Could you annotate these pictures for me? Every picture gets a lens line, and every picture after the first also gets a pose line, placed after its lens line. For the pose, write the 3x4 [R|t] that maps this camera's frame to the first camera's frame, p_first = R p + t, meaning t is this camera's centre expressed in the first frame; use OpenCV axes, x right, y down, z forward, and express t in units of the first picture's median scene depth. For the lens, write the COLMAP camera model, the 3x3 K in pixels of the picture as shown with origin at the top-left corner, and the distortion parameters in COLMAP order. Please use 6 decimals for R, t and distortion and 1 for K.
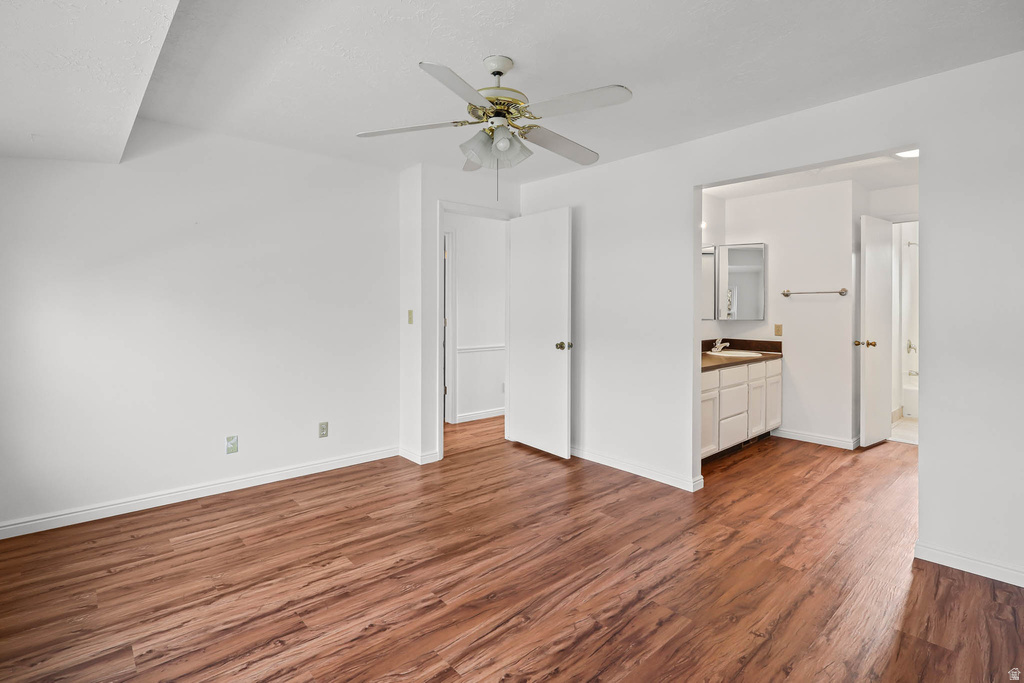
lens RADIAL K [[479.3, 0, 508.7], [0, 479.3, 318.8], [0, 0, 1]] dist [-0.001000, -0.000672]
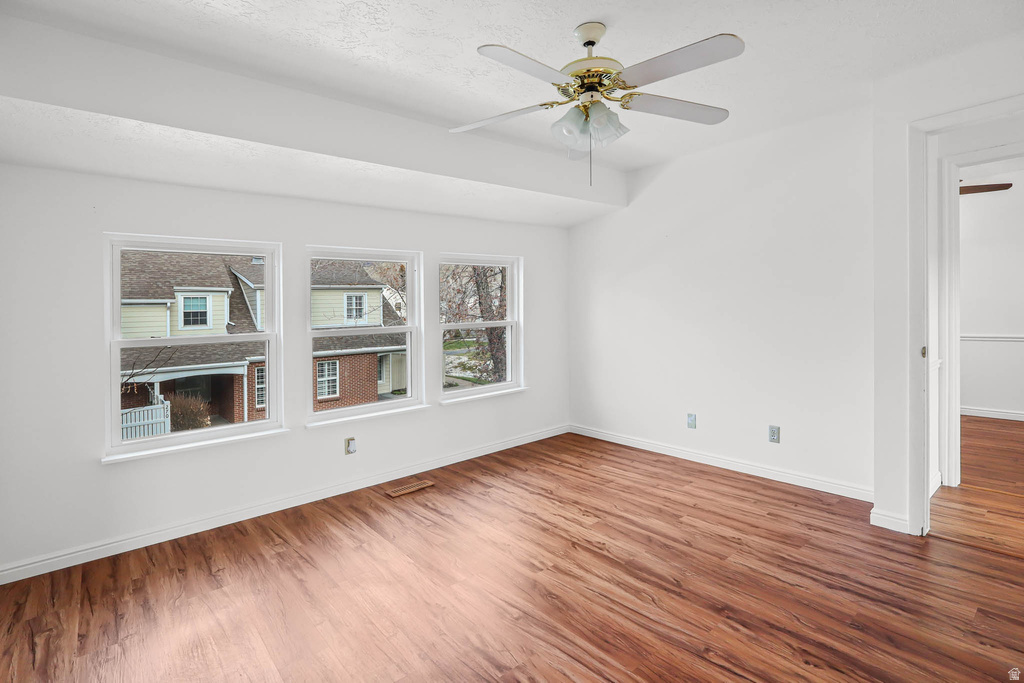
lens RADIAL K [[491.7, 0, 513.5], [0, 491.7, 315.5], [0, 0, 1]] dist [-0.002750, -0.000493]
pose [[-0.014415, 0.007335, -0.999869, 0.867579], [0.014410, 0.999871, 0.007127, -0.008986], [0.999792, -0.014305, -0.014519, 0.836427]]
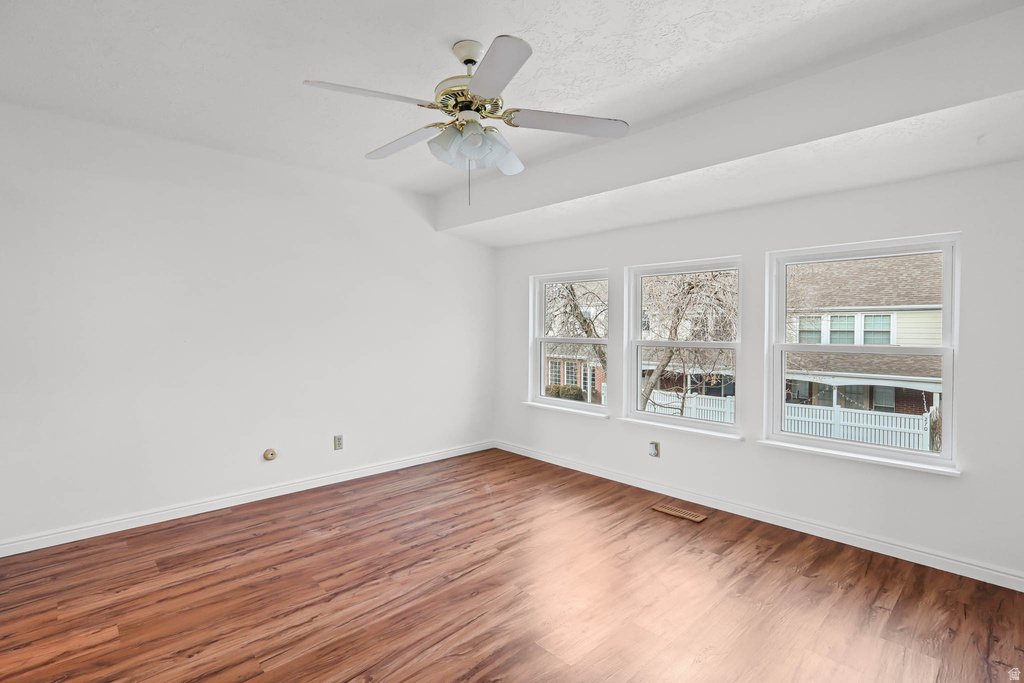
lens RADIAL K [[486.9, 0, 514.3], [0, 486.9, 320.4], [0, 0, 1]] dist [0.004288, 0.000089]
pose [[-0.999340, -0.006447, -0.035749, -0.072797], [-0.006571, 0.999973, 0.003339, -0.031449], [0.035727, 0.003572, -0.999355, 1.855155]]
